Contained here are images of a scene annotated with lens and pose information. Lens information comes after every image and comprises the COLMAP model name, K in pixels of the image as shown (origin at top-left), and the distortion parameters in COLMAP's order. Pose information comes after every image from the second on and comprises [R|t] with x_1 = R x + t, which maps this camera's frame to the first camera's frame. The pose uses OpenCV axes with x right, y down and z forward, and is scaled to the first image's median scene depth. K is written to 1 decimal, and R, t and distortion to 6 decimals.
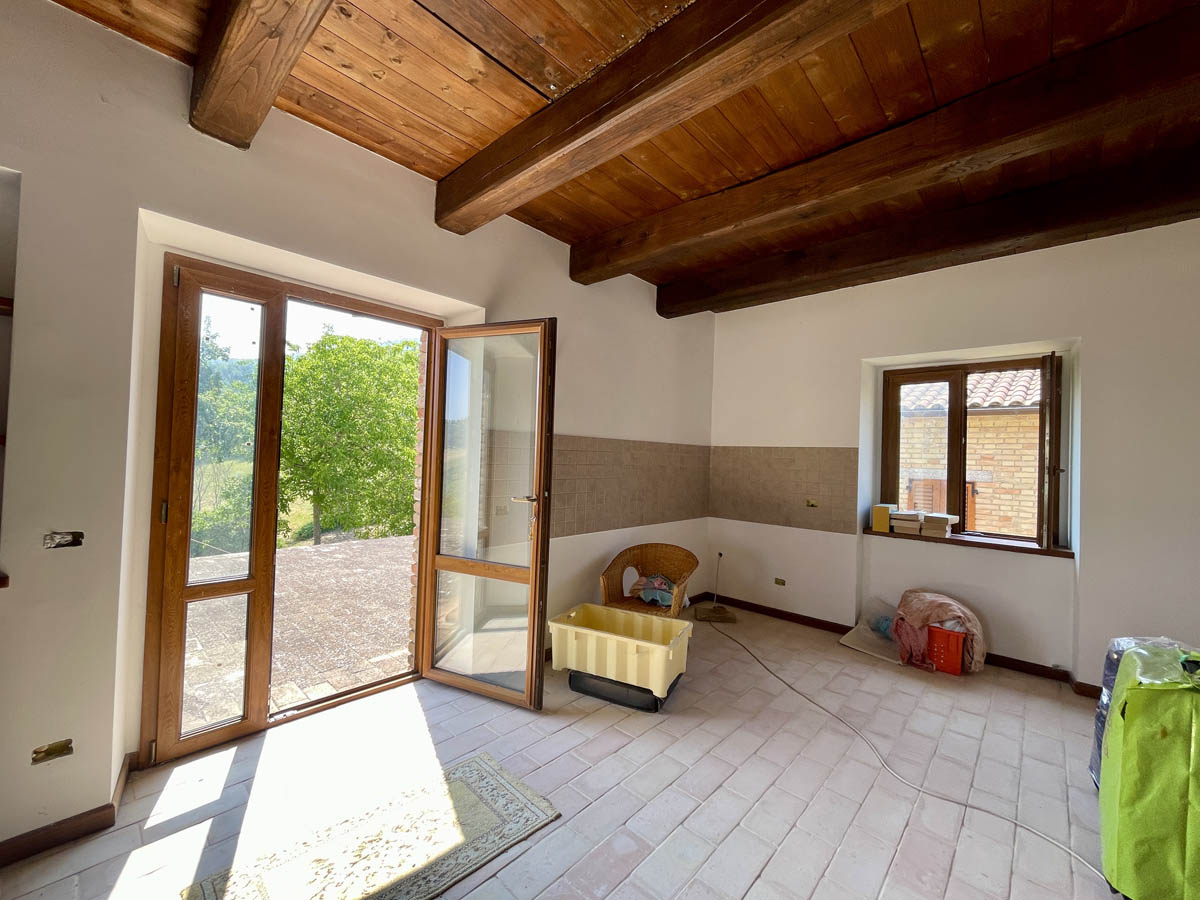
lens RADIAL K [[484.8, 0, 594.0], [0, 484.8, 447.3], [0, 0, 1]] dist [0.002541, -0.000658]
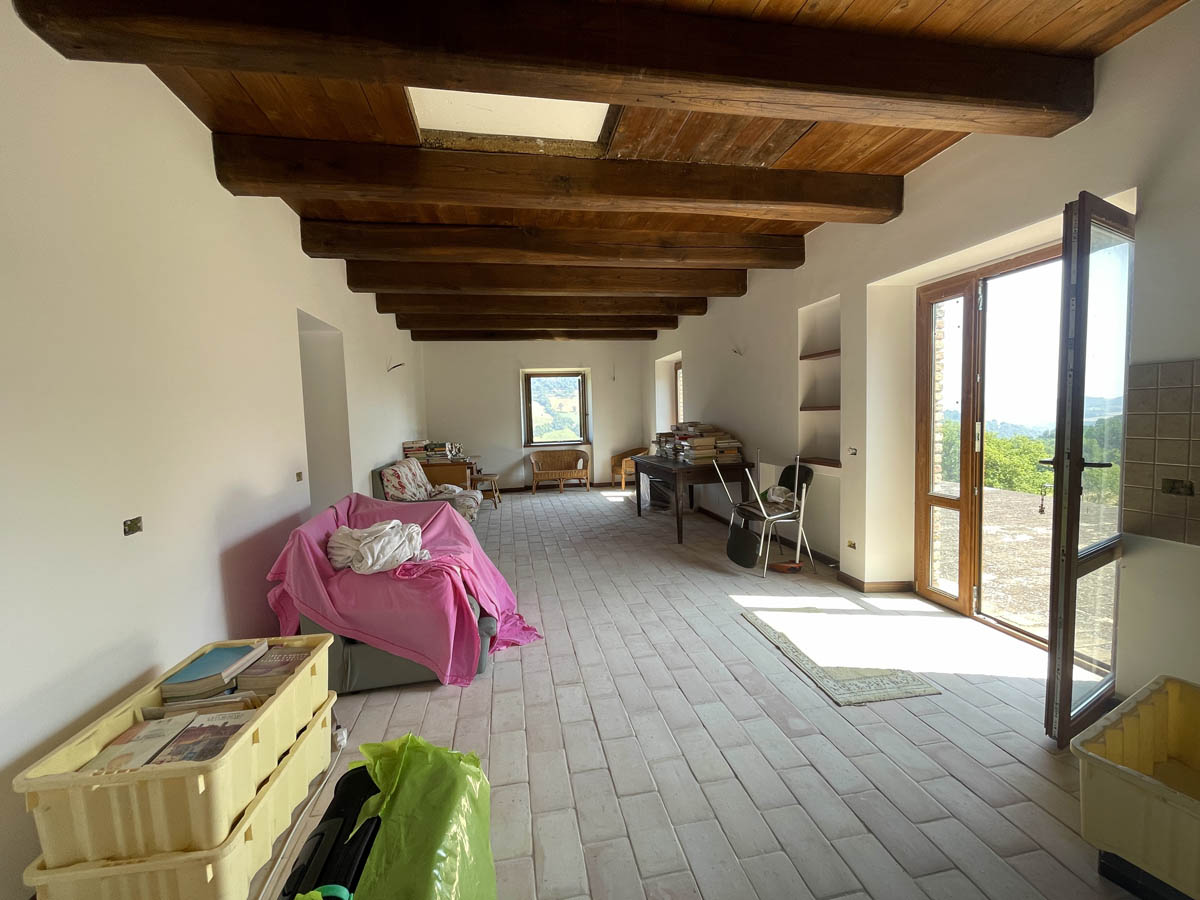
lens RADIAL K [[484.8, 0, 594.0], [0, 484.8, 447.3], [0, 0, 1]] dist [0.002541, -0.000658]
pose [[-0.602184, 0.035916, -0.797549, 1.084130], [0.024049, 0.999350, 0.026846, 0.064253], [0.797995, -0.003014, -0.602656, 1.093411]]
